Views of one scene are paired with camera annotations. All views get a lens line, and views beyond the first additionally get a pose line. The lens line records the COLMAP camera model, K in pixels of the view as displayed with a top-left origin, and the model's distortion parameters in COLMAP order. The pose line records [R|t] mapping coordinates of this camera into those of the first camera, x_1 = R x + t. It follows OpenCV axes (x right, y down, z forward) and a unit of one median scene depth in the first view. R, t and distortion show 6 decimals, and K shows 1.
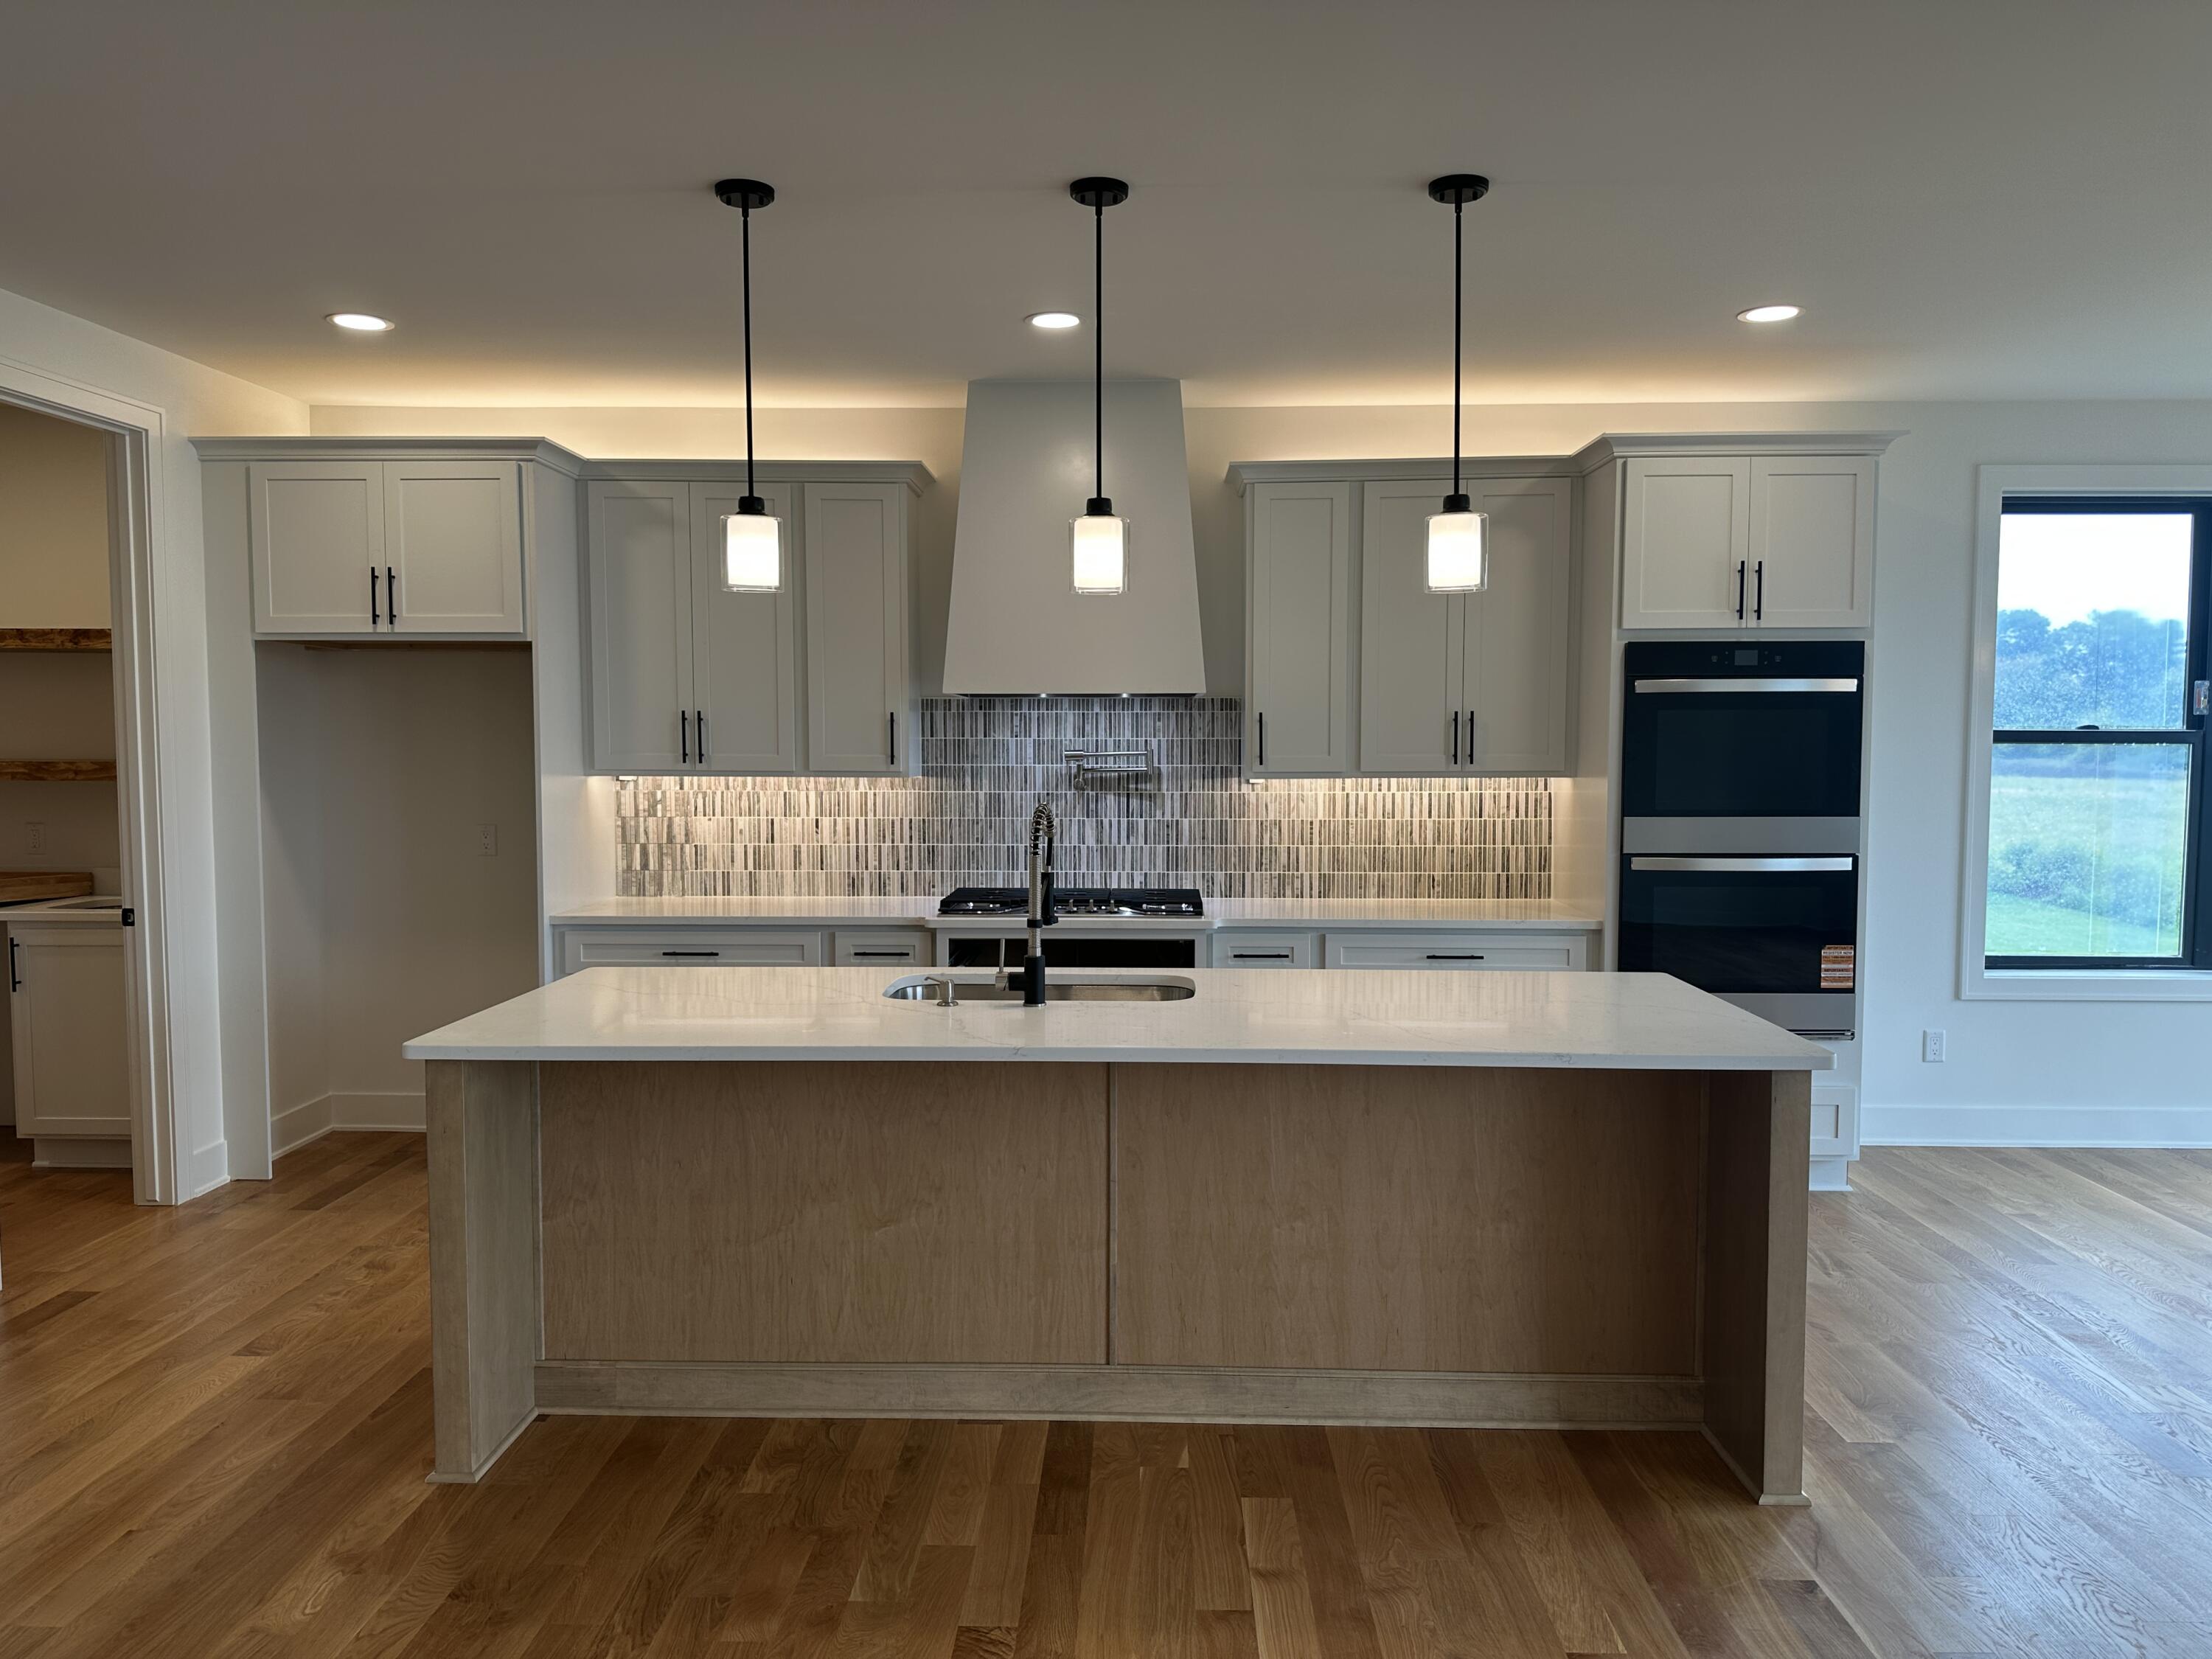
lens RADIAL K [[1540.3, 0, 1112.8], [0, 1540.3, 829.4], [0, 0, 1]] dist [0.144398, -0.234621]
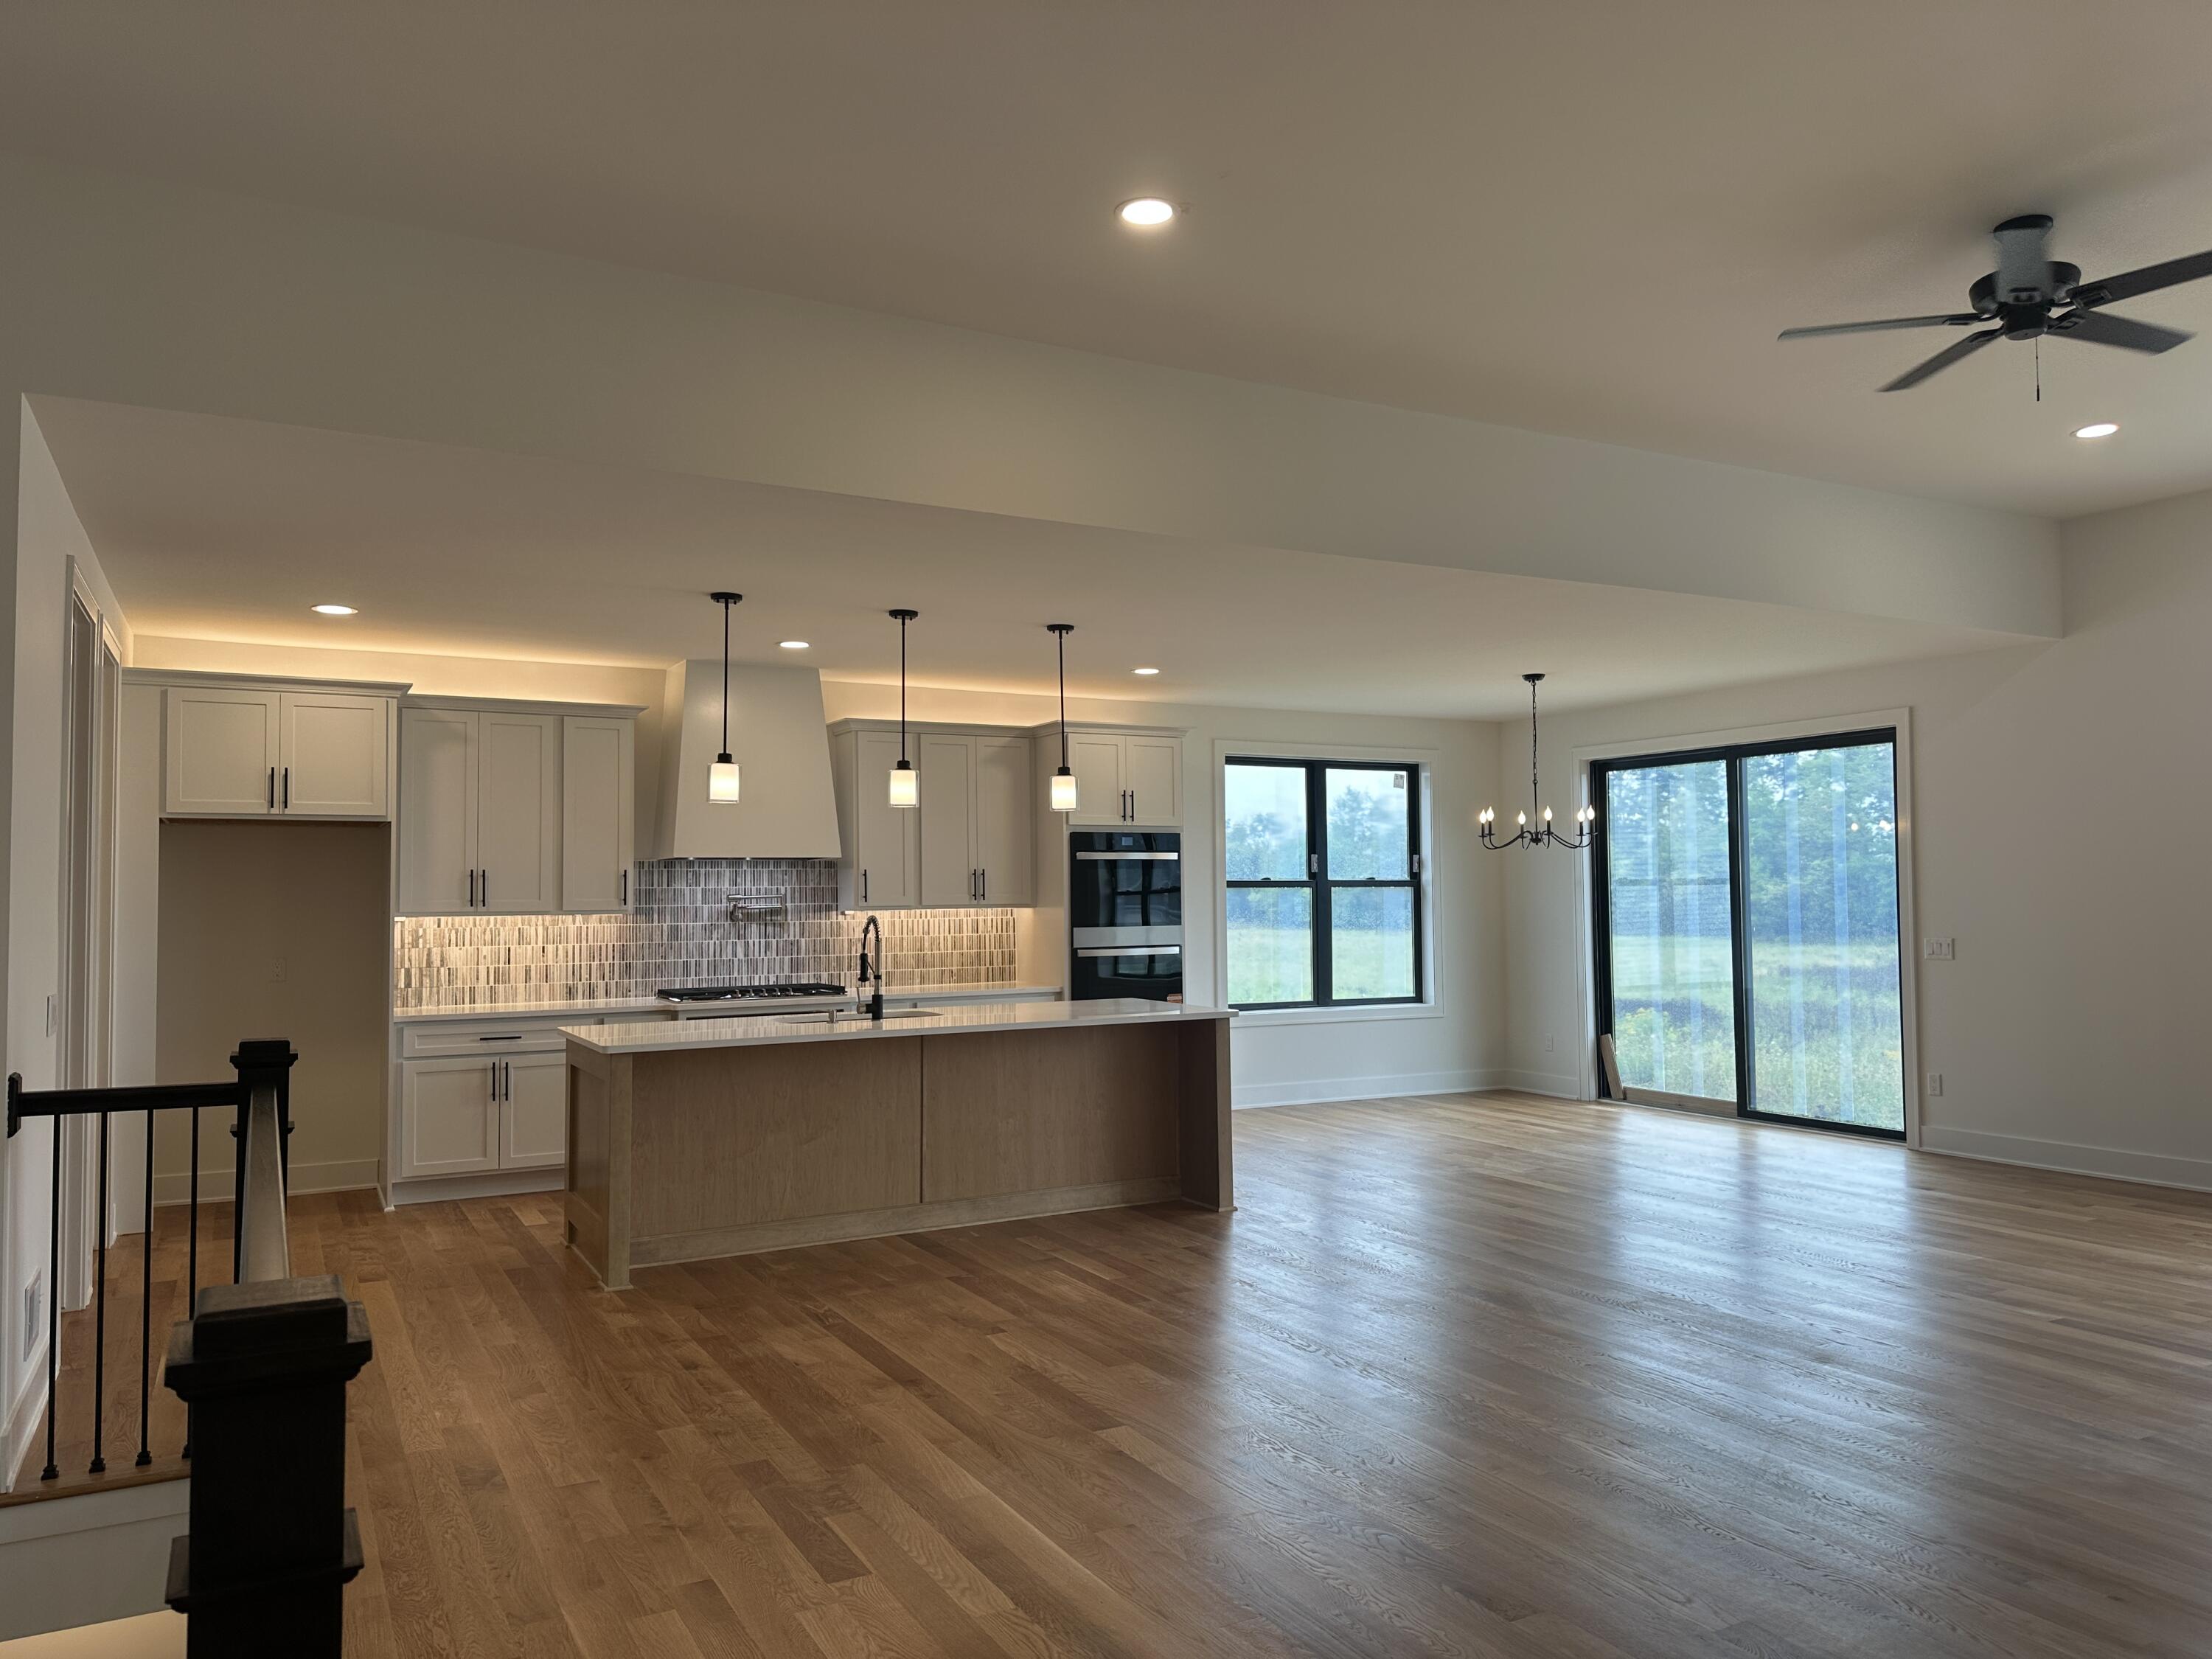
lens RADIAL K [[1540.3, 0, 1112.8], [0, 1540.3, 829.4], [0, 0, 1]] dist [0.144398, -0.234621]
pose [[0.862921, 0.013351, 0.505162, -0.471118], [0.040329, 0.994643, -0.095178, 0.044498], [-0.503726, 0.102504, 0.857760, -0.498122]]
